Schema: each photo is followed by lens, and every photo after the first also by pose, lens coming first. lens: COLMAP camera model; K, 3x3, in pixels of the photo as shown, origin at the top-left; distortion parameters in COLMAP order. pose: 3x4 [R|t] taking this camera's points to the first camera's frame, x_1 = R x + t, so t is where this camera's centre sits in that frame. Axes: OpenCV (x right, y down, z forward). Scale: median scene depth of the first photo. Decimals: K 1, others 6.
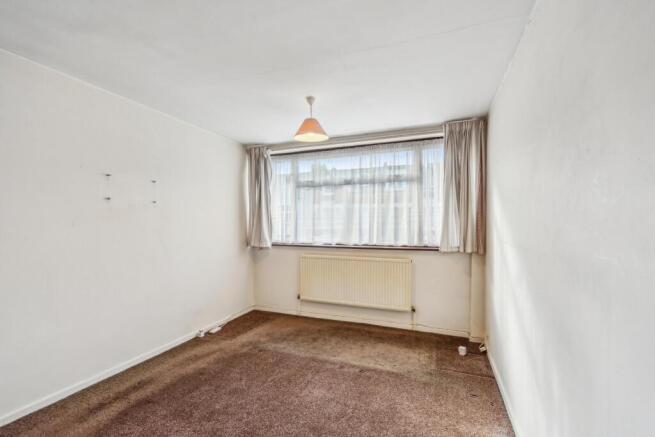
lens RADIAL K [[288.2, 0, 329.6], [0, 288.2, 224.0], [0, 0, 1]] dist [0.002190, -0.000131]
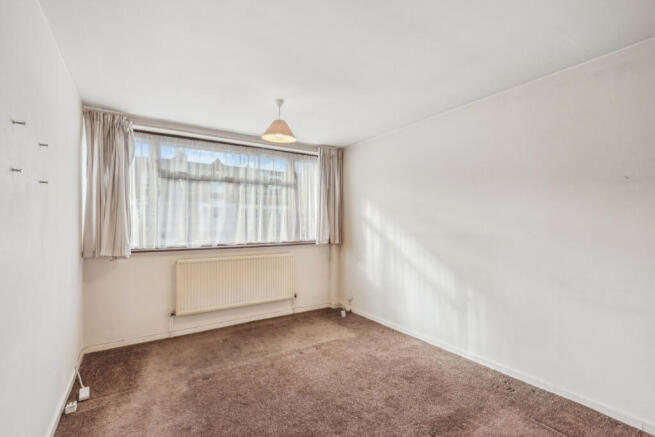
lens RADIAL K [[288.2, 0, 327.9], [0, 288.2, 218.9], [0, 0, 1]] dist [0.002190, -0.000131]
pose [[0.579584, 0.010153, 0.814849, -0.589331], [0.000520, 0.999918, -0.012829, -0.002895], [-0.814912, 0.007859, 0.579531, 0.198531]]
